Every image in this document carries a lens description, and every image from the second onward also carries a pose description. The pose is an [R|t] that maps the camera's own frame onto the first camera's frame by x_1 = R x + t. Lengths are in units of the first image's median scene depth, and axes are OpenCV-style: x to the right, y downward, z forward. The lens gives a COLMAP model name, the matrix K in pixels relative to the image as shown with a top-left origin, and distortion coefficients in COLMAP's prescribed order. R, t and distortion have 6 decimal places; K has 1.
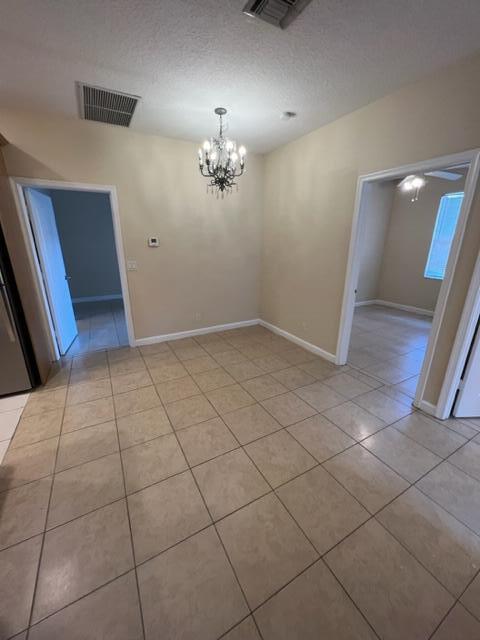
lens RADIAL K [[255.8, 0, 241.6], [0, 255.8, 319.8], [0, 0, 1]] dist [-0.000699, 0.000486]
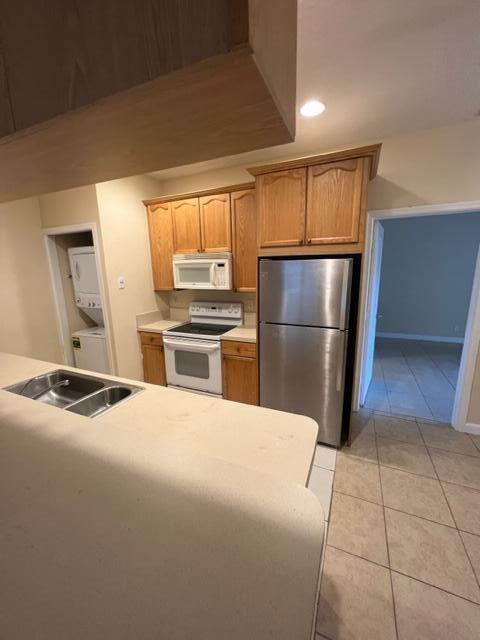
lens RADIAL K [[255.8, 0, 241.2], [0, 255.8, 322.7], [0, 0, 1]] dist [-0.000699, 0.000486]
pose [[0.594615, 0.148168, -0.790240, -0.356182], [-0.220574, 0.975224, 0.016882, -0.073689], [0.773162, 0.164268, 0.612565, 0.126830]]
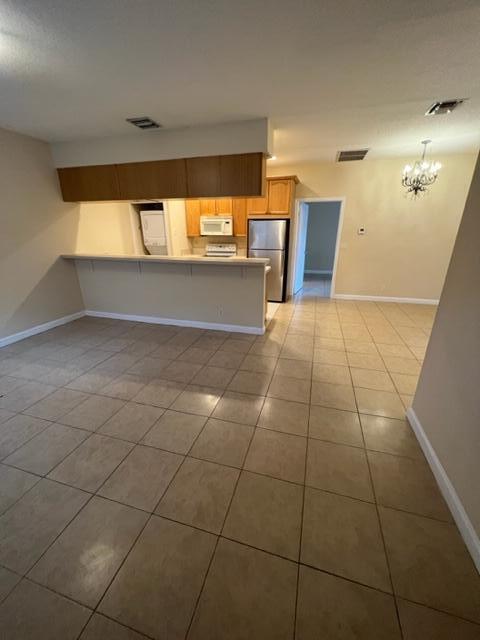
lens RADIAL K [[255.8, 0, 241.3], [0, 255.8, 321.9], [0, 0, 1]] dist [-0.000699, 0.000486]
pose [[0.705655, 0.232977, -0.669159, 0.359495], [-0.205715, 0.971083, 0.121160, 0.225474], [0.678036, 0.052159, 0.733176, -0.696414]]
